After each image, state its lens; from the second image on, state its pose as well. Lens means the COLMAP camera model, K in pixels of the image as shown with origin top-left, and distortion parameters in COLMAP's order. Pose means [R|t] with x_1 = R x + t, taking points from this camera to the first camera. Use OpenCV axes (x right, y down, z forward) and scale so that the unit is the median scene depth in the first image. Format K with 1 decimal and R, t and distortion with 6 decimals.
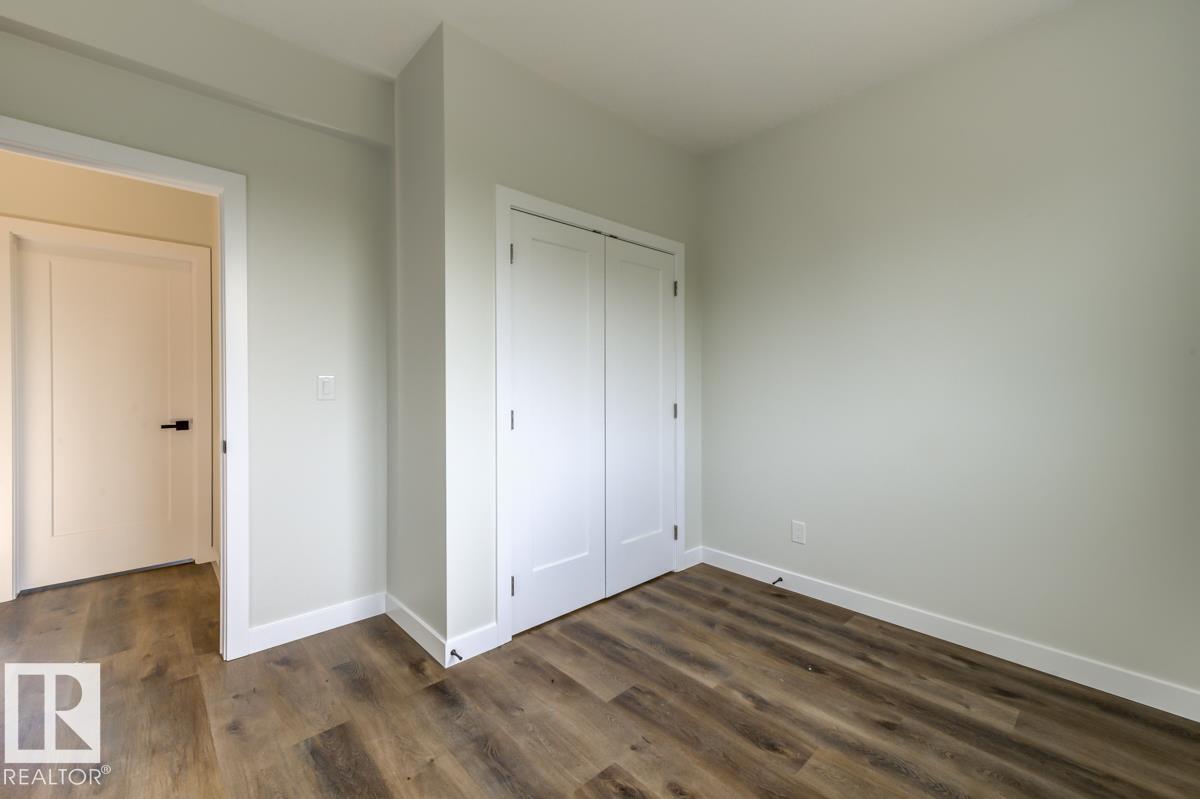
lens RADIAL K [[496.5, 0, 604.4], [0, 496.5, 391.6], [0, 0, 1]] dist [0.019724, 0.000077]
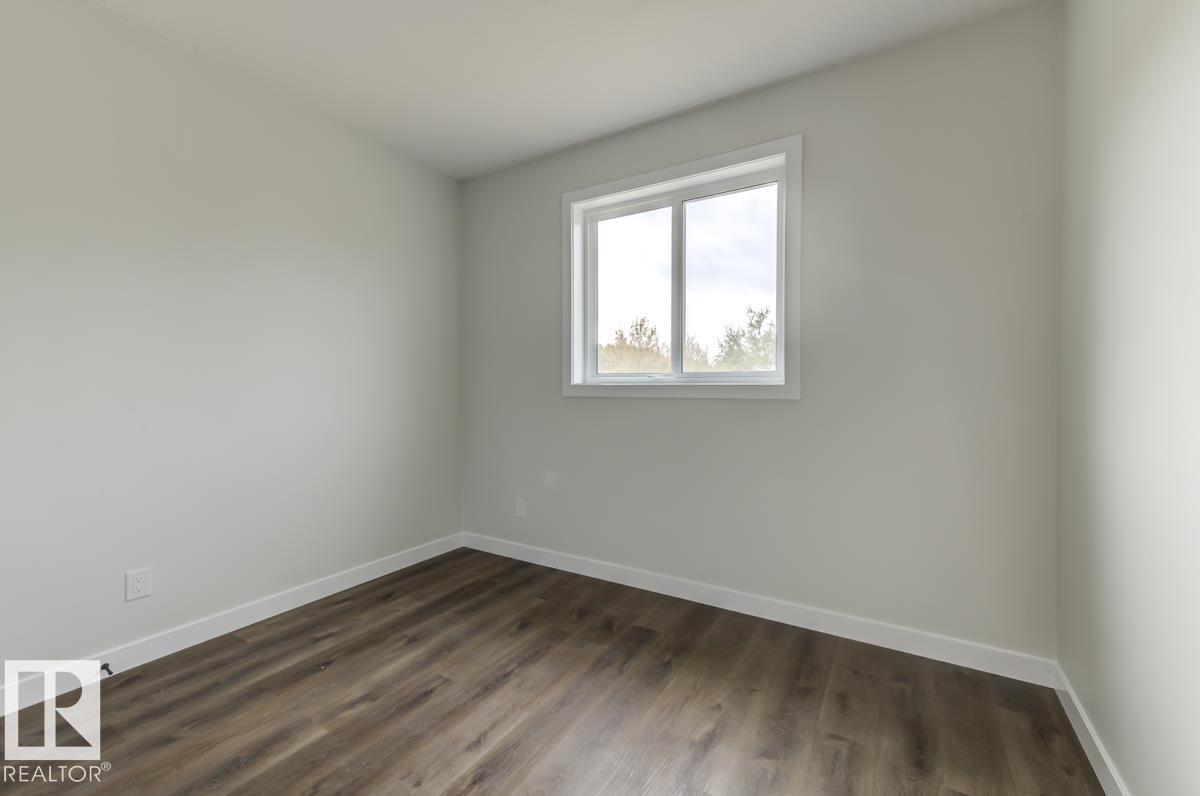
lens RADIAL K [[496.5, 0, 591.8], [0, 496.5, 396.9], [0, 0, 1]] dist [0.019724, 0.000077]
pose [[-0.254678, -0.019206, 0.966835, -0.759906], [0.011578, 0.999671, 0.022909, -0.020511], [-0.966957, 0.017029, -0.254372, 0.760824]]
